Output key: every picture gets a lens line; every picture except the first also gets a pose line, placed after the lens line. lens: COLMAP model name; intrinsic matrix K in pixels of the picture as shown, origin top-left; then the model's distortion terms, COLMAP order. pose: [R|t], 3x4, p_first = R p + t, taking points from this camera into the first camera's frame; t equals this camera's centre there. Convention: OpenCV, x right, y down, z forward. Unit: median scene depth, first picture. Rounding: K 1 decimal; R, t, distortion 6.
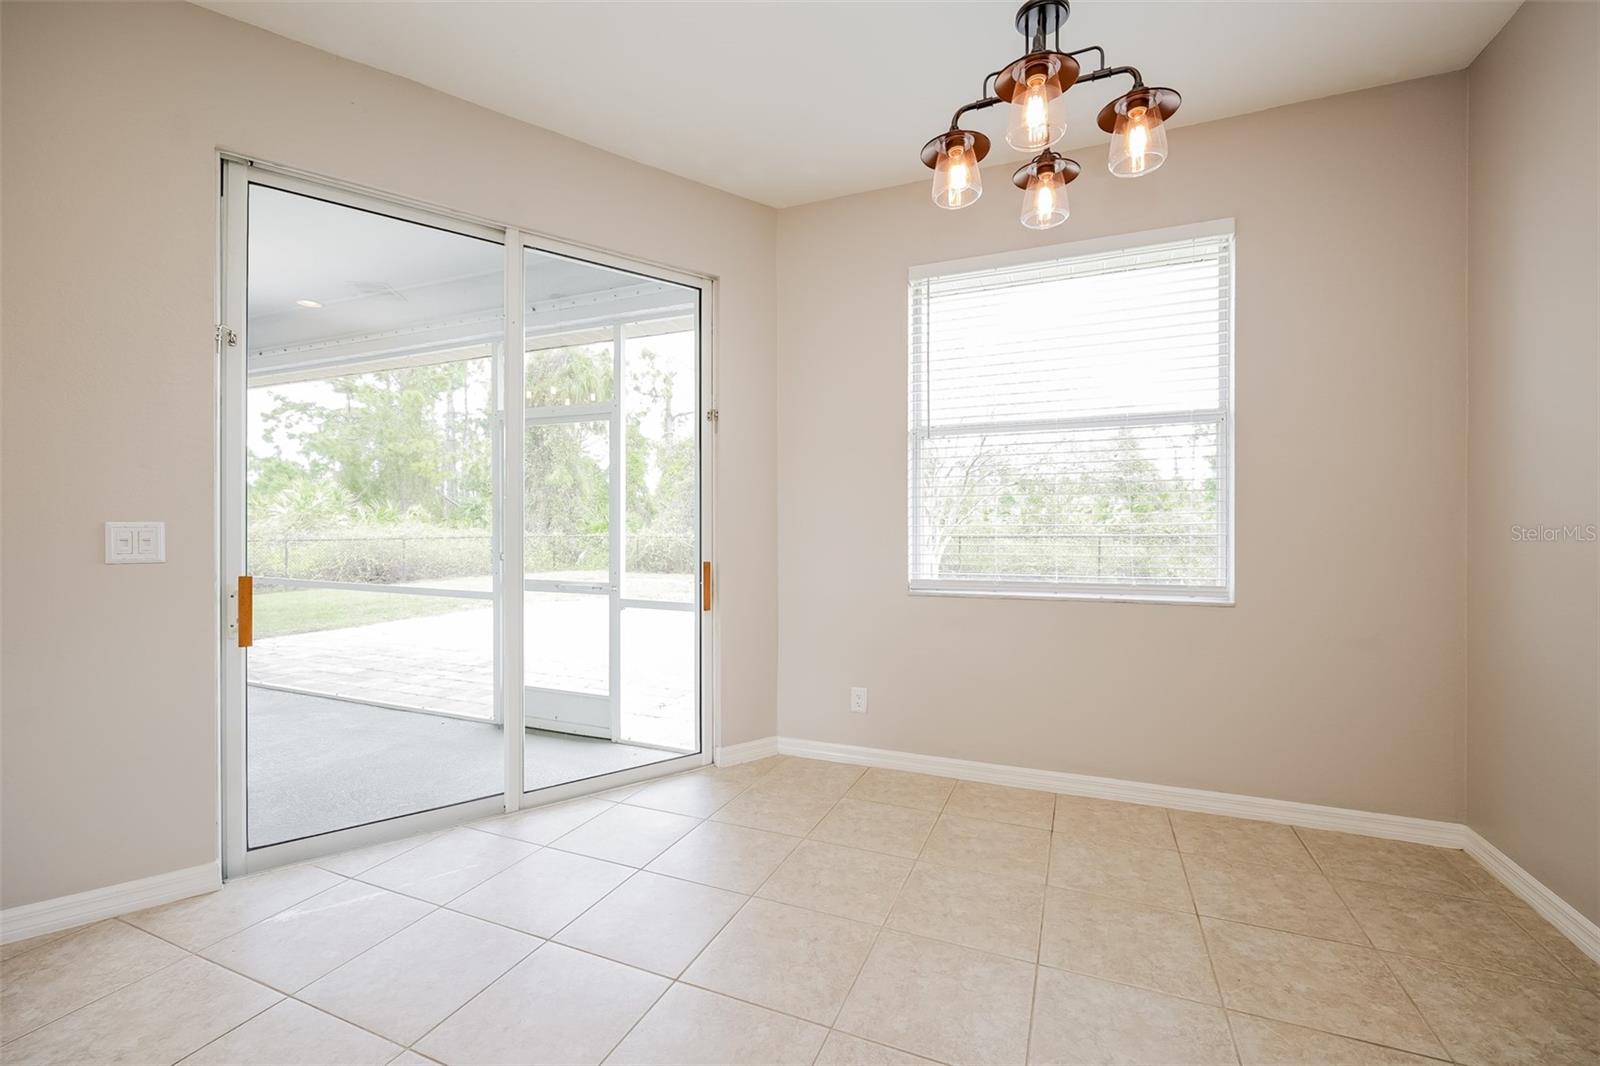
lens RADIAL K [[665.1, 0, 800.5], [0, 665.1, 535.2], [0, 0, 1]] dist [0.002738, -0.000073]
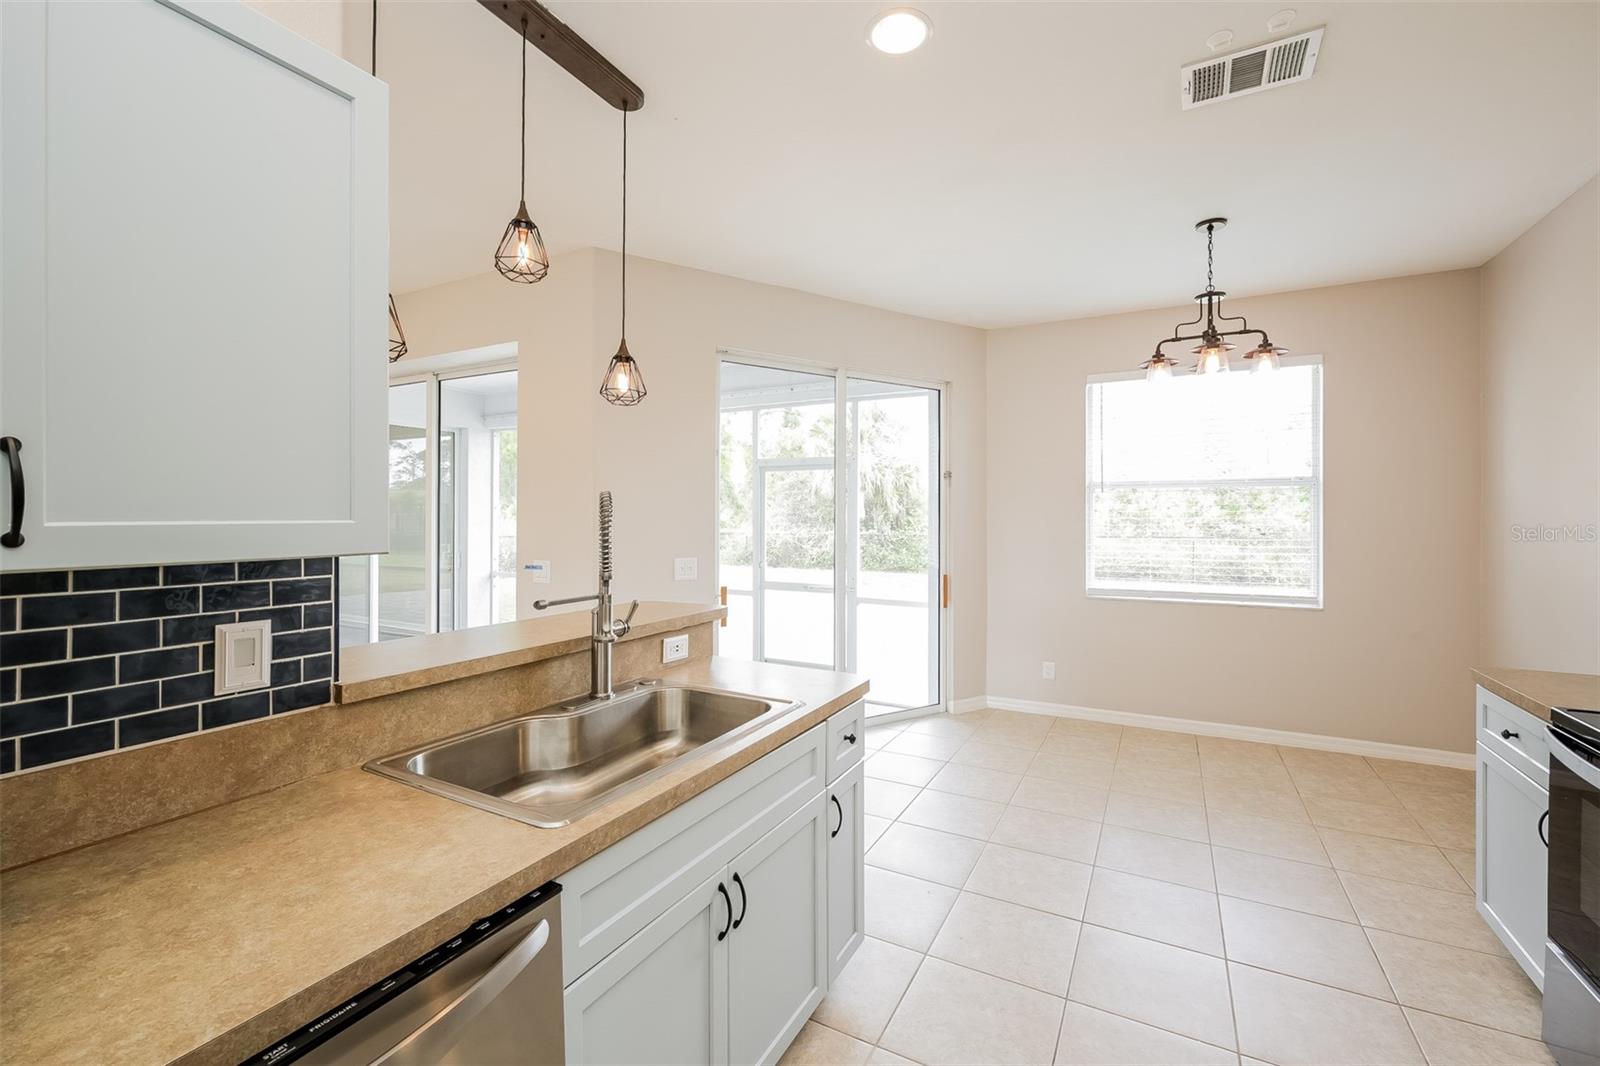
lens RADIAL K [[665.1, 0, 808.1], [0, 665.1, 523.8], [0, 0, 1]] dist [0.002738, -0.000073]
pose [[0.995988, 0.002100, -0.089463, -0.342856], [-0.002346, 0.999994, -0.002647, -0.076274], [0.089457, 0.002846, 0.995987, -0.555619]]
